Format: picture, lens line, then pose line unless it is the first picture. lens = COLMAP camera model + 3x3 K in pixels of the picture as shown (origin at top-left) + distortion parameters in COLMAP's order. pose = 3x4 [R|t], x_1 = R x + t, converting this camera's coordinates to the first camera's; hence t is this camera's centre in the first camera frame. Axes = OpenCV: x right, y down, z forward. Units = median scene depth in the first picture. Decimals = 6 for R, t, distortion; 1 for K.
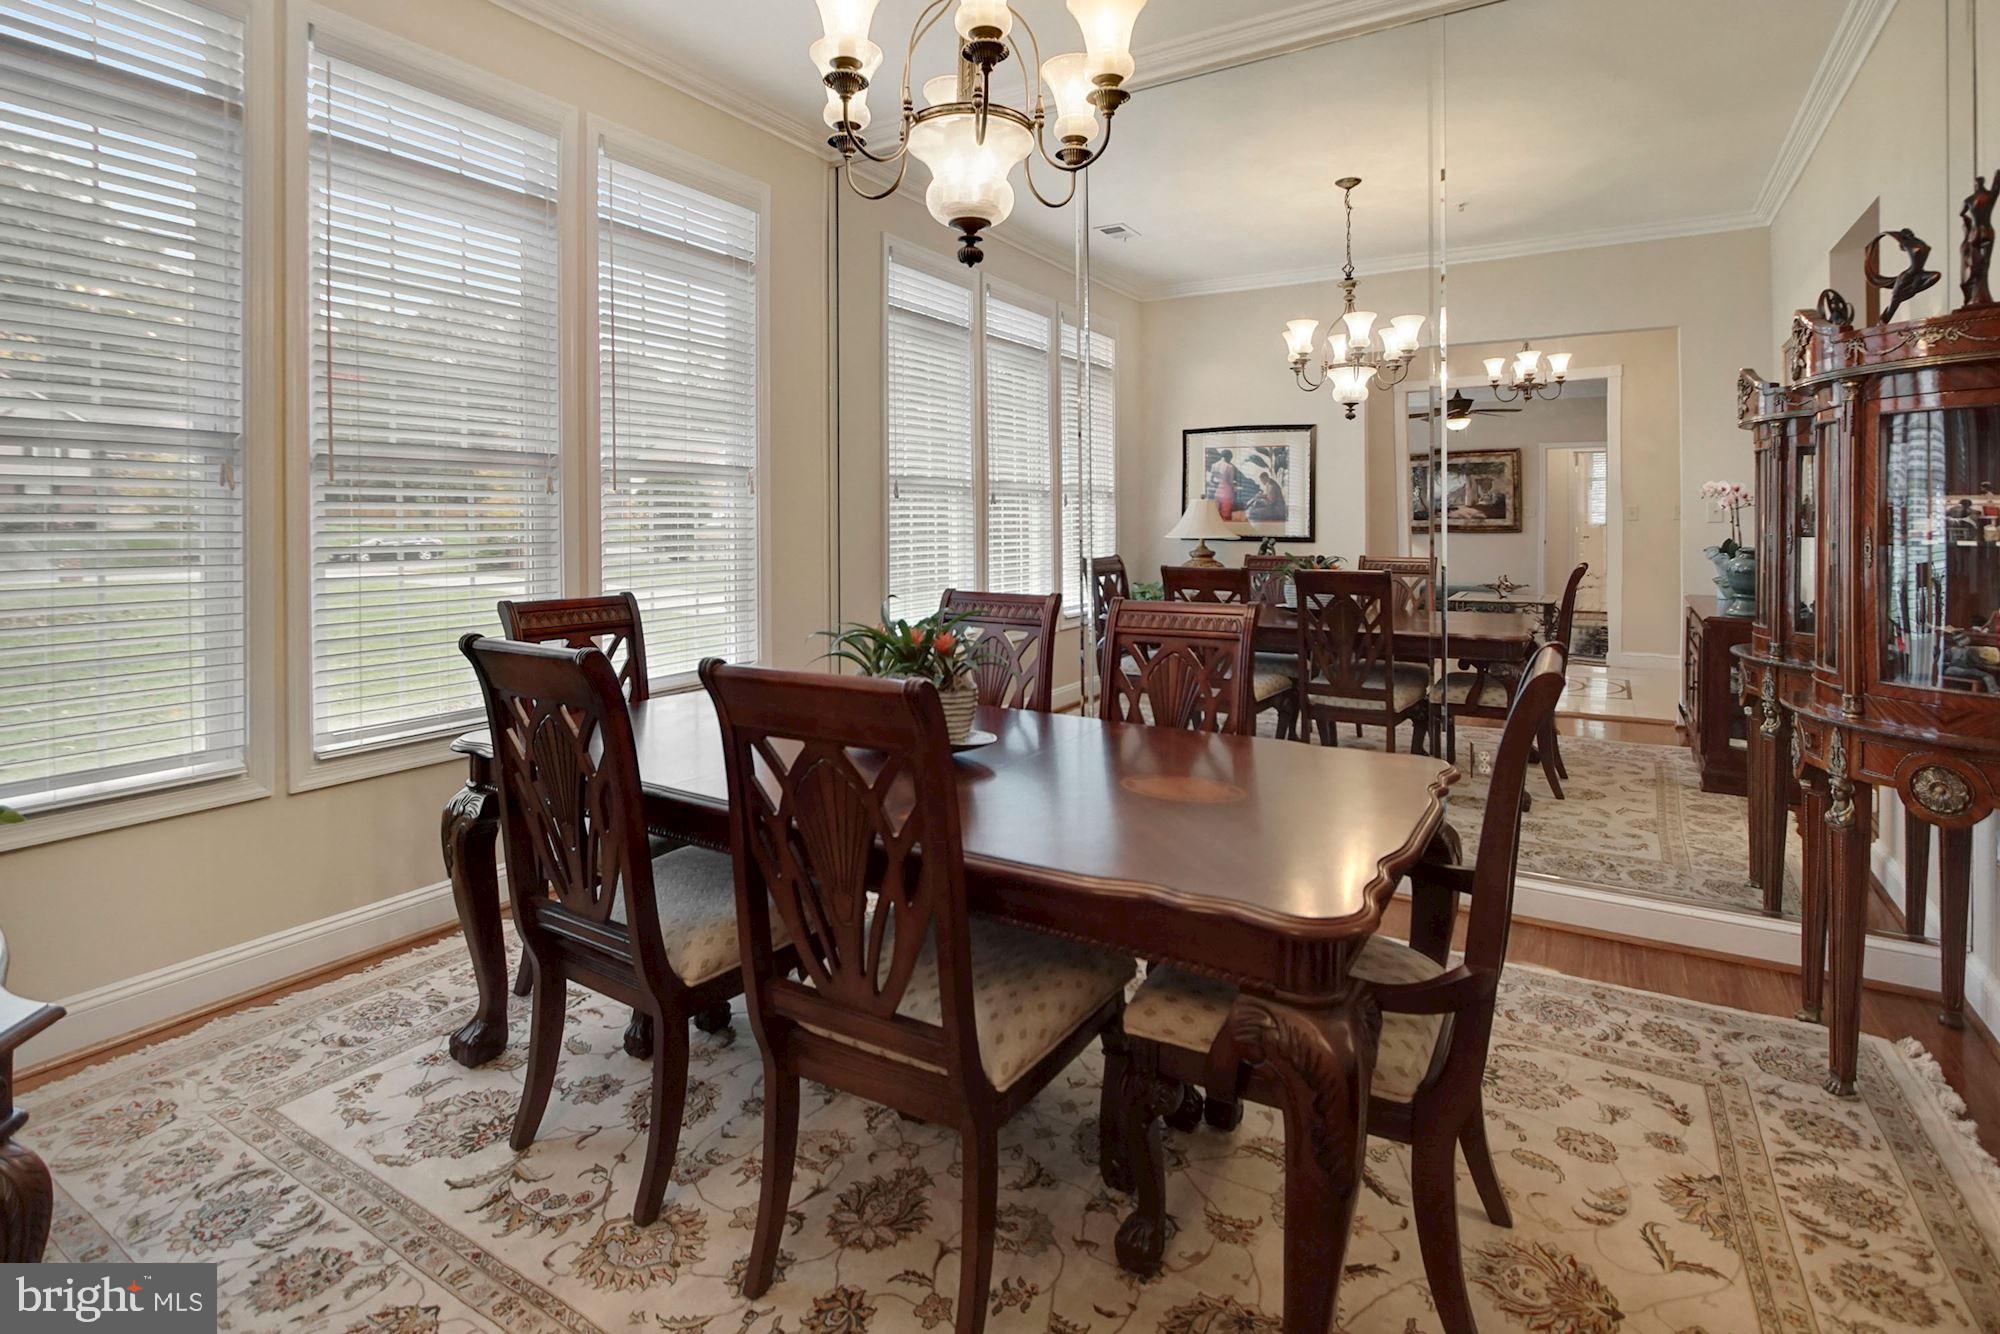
lens RADIAL K [[931.7, 0, 1000.7], [0, 931.7, 532.7], [0, 0, 1]] dist [-0.005935, -0.000795]
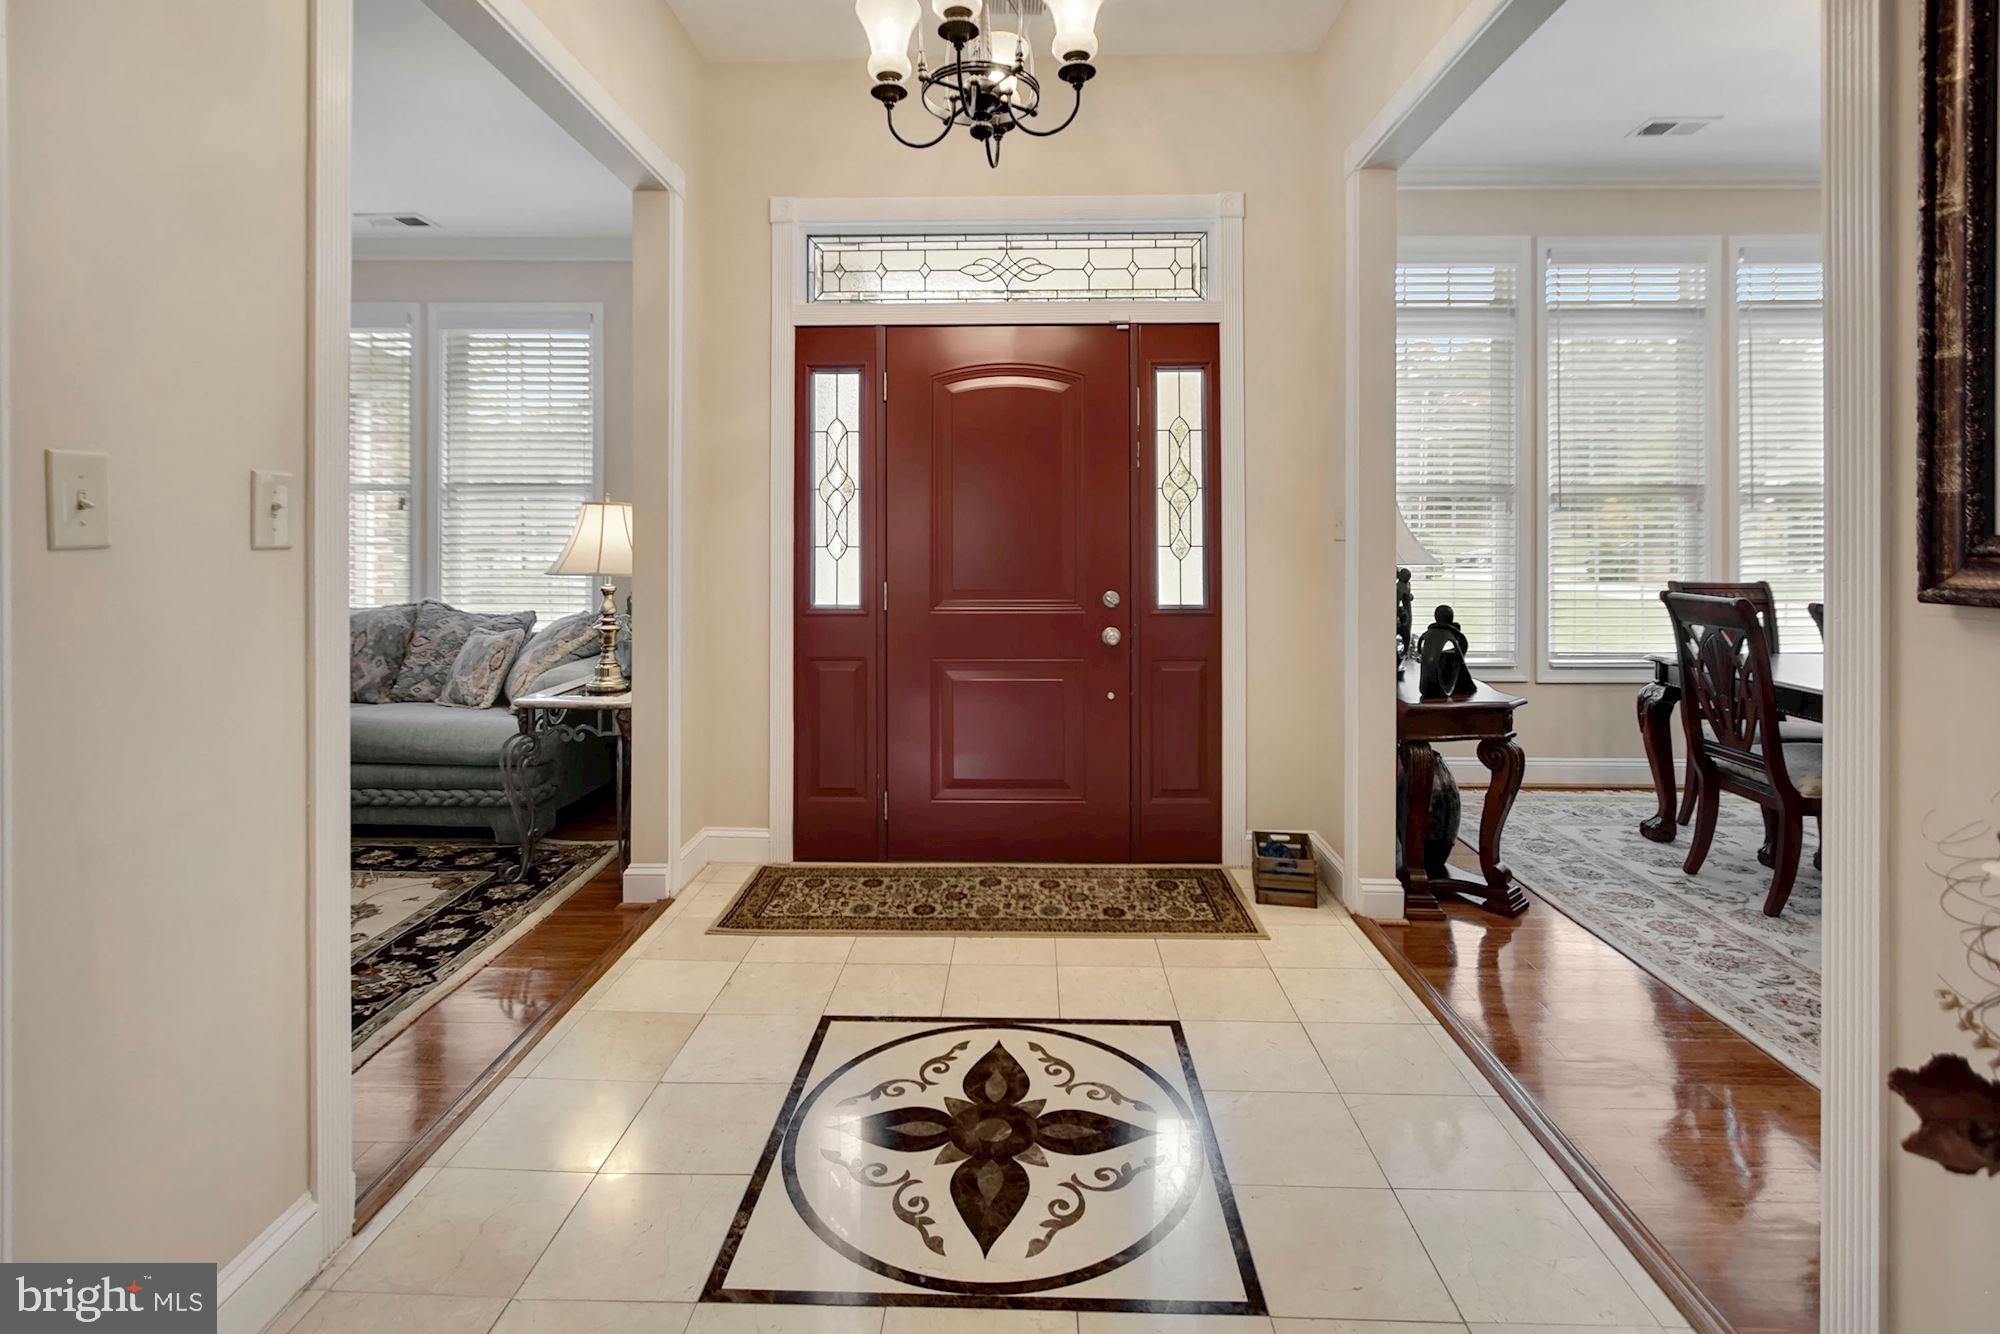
lens RADIAL K [[931.7, 0, 1000.7], [0, 931.7, 532.7], [0, 0, 1]] dist [-0.005935, -0.000795]
pose [[0.483649, 0.001986, -0.875260, 0.318992], [-0.010469, 0.999939, -0.003516, 0.007739], [0.875199, 0.010863, 0.483641, -0.813826]]
